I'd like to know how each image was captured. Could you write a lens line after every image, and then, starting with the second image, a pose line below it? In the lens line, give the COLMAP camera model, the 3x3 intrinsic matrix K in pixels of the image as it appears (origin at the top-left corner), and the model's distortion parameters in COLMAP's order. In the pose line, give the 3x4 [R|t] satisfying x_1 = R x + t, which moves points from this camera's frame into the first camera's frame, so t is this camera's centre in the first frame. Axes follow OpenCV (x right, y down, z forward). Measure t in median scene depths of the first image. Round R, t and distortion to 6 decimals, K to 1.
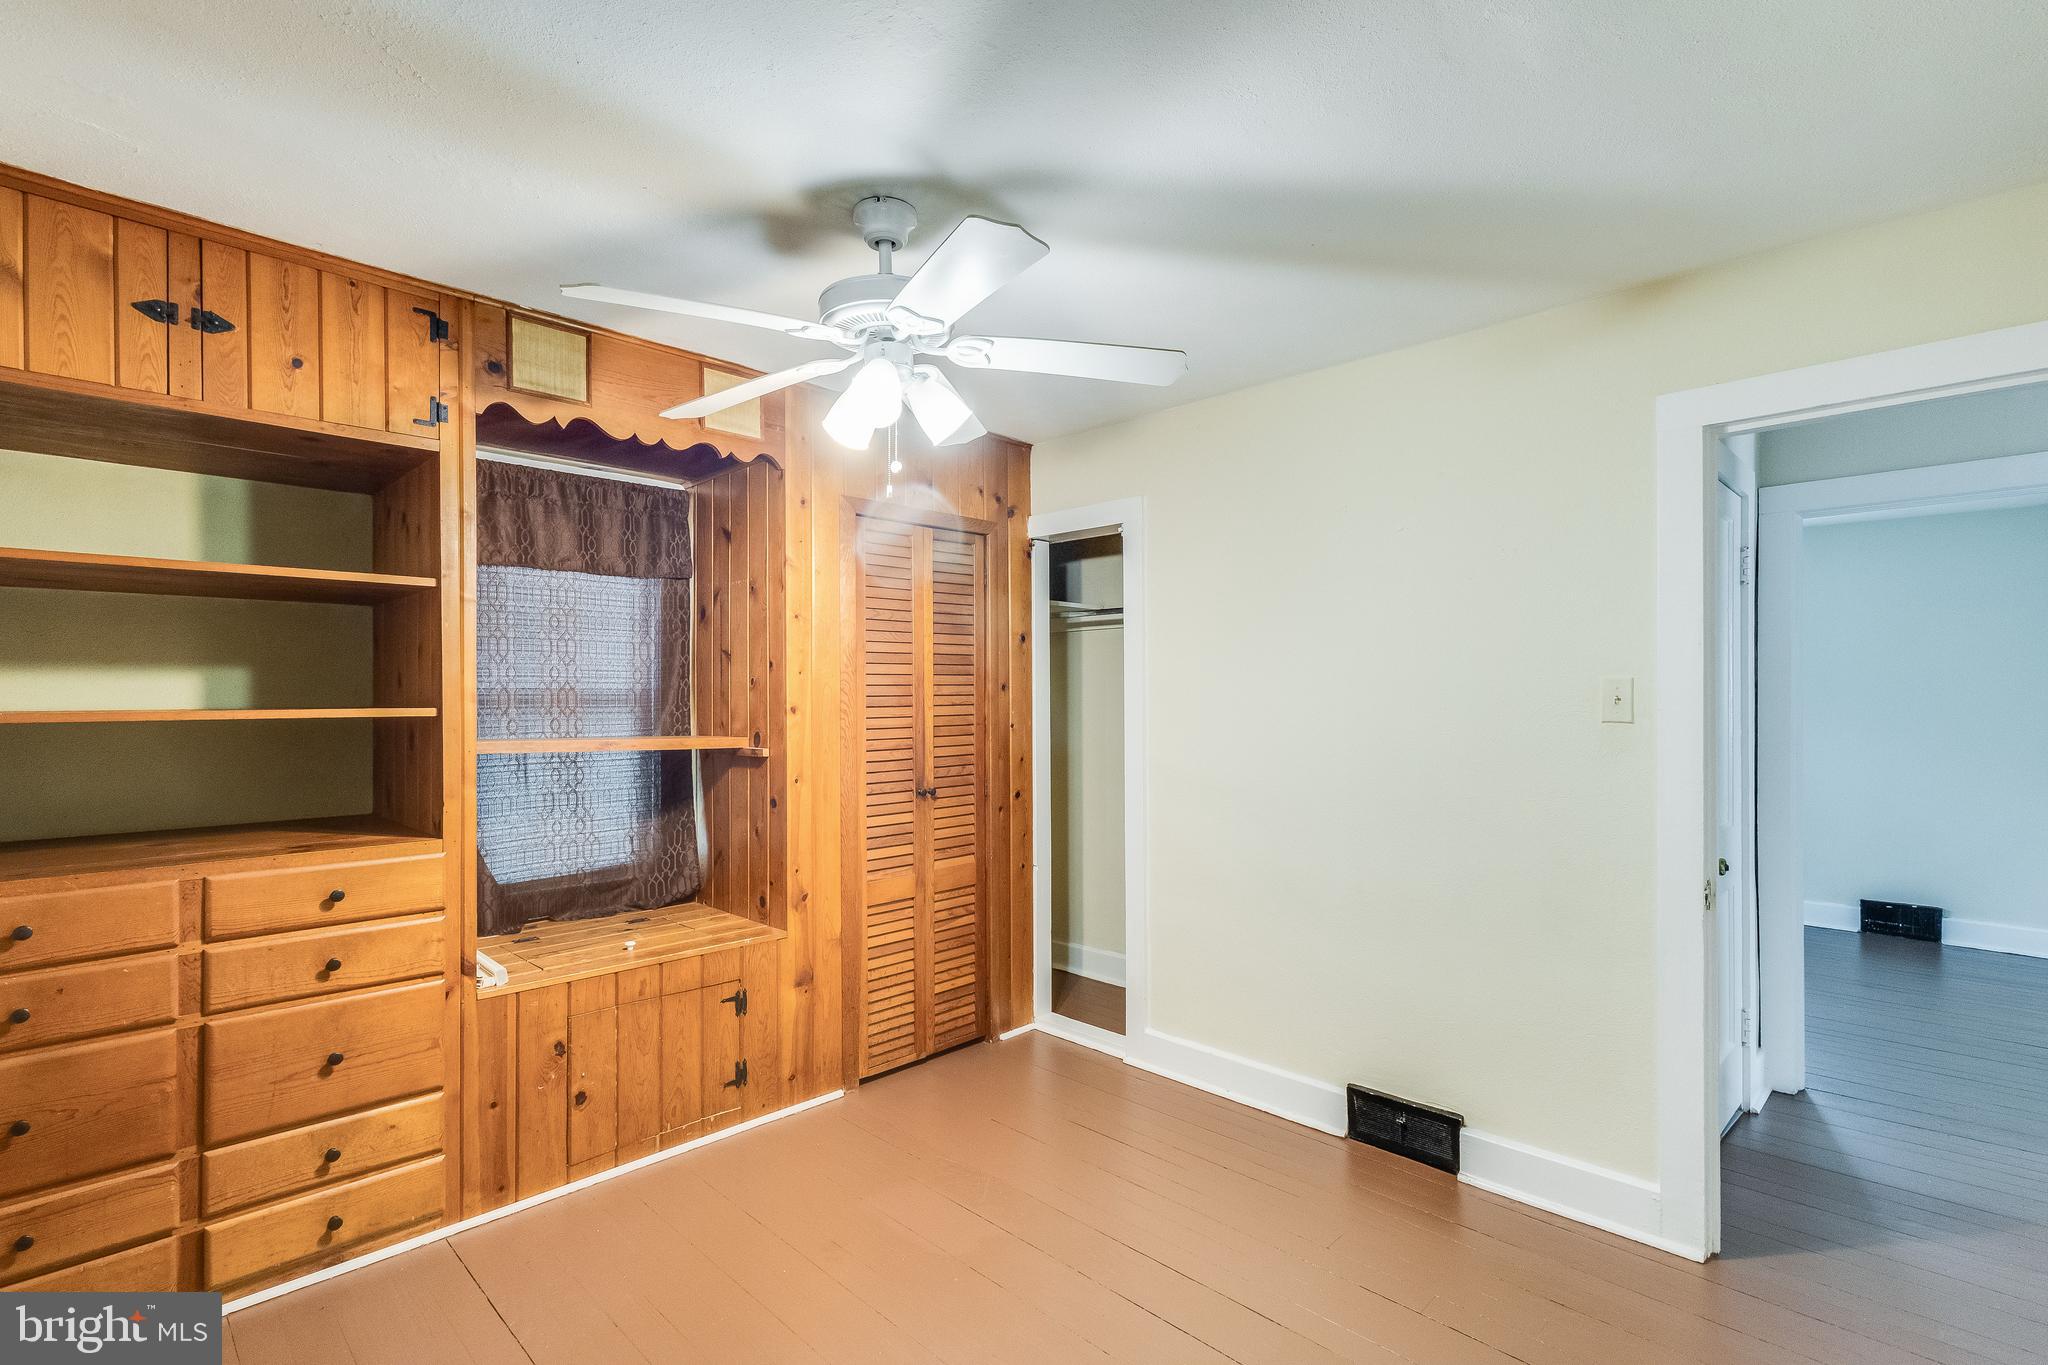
lens RADIAL K [[967.7, 0, 1031.5], [0, 967.7, 709.7], [0, 0, 1]] dist [0.000366, 0.000868]
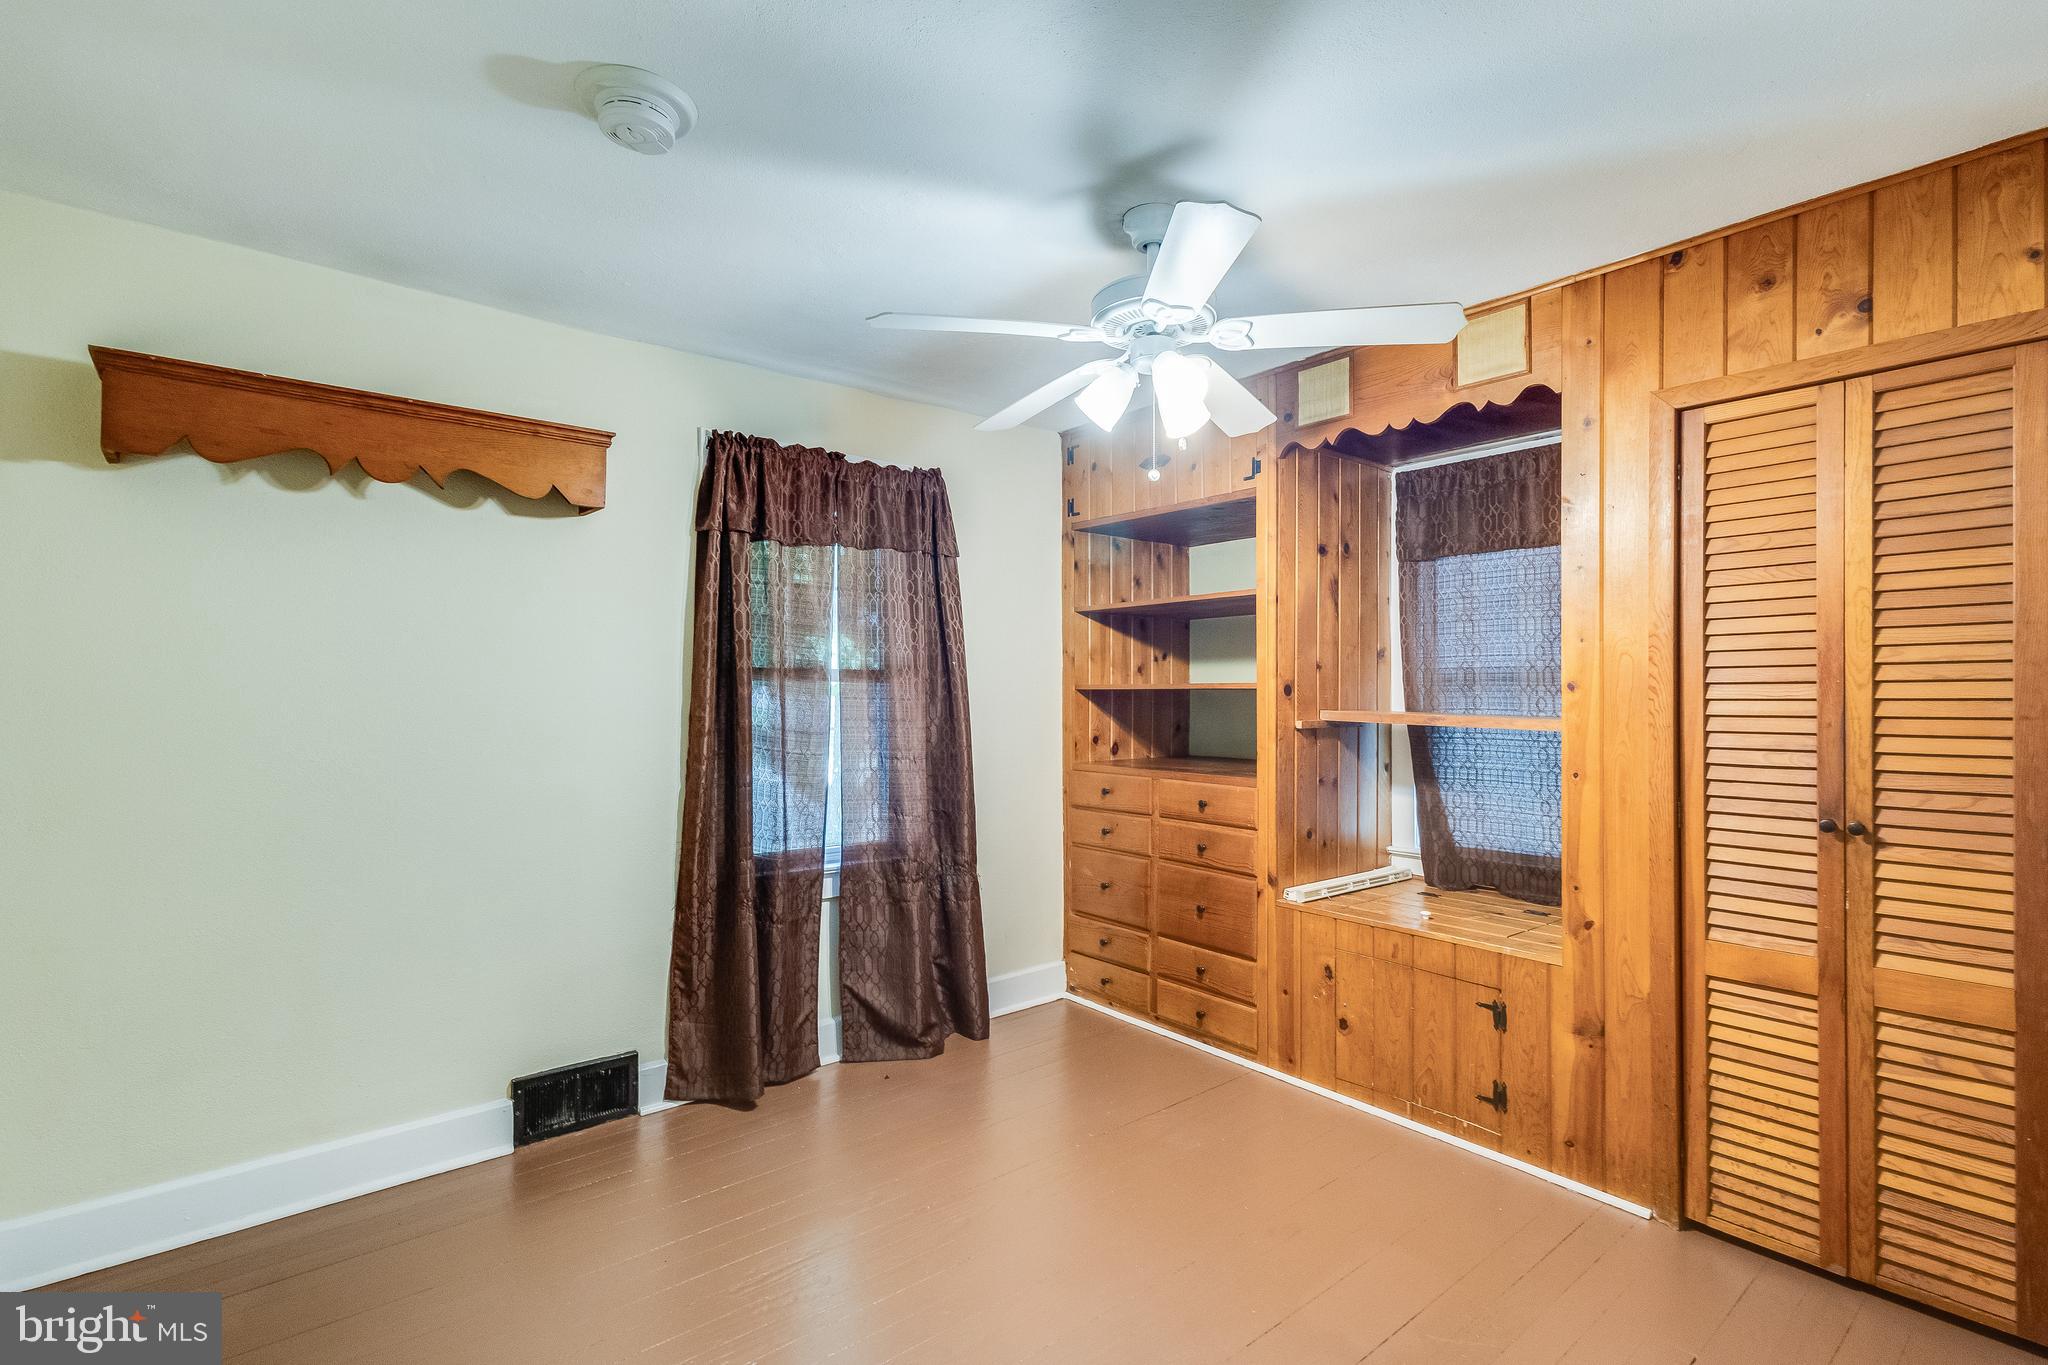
lens RADIAL K [[940.2, 0, 1032.1], [0, 940.2, 688.1], [0, 0, 1]] dist [0.000742, 0.000988]
pose [[-0.101380, 0.000271, -0.994848, 0.604487], [-0.012035, 0.999926, 0.001499, 0.005697], [0.994775, 0.012125, -0.101369, 0.659885]]
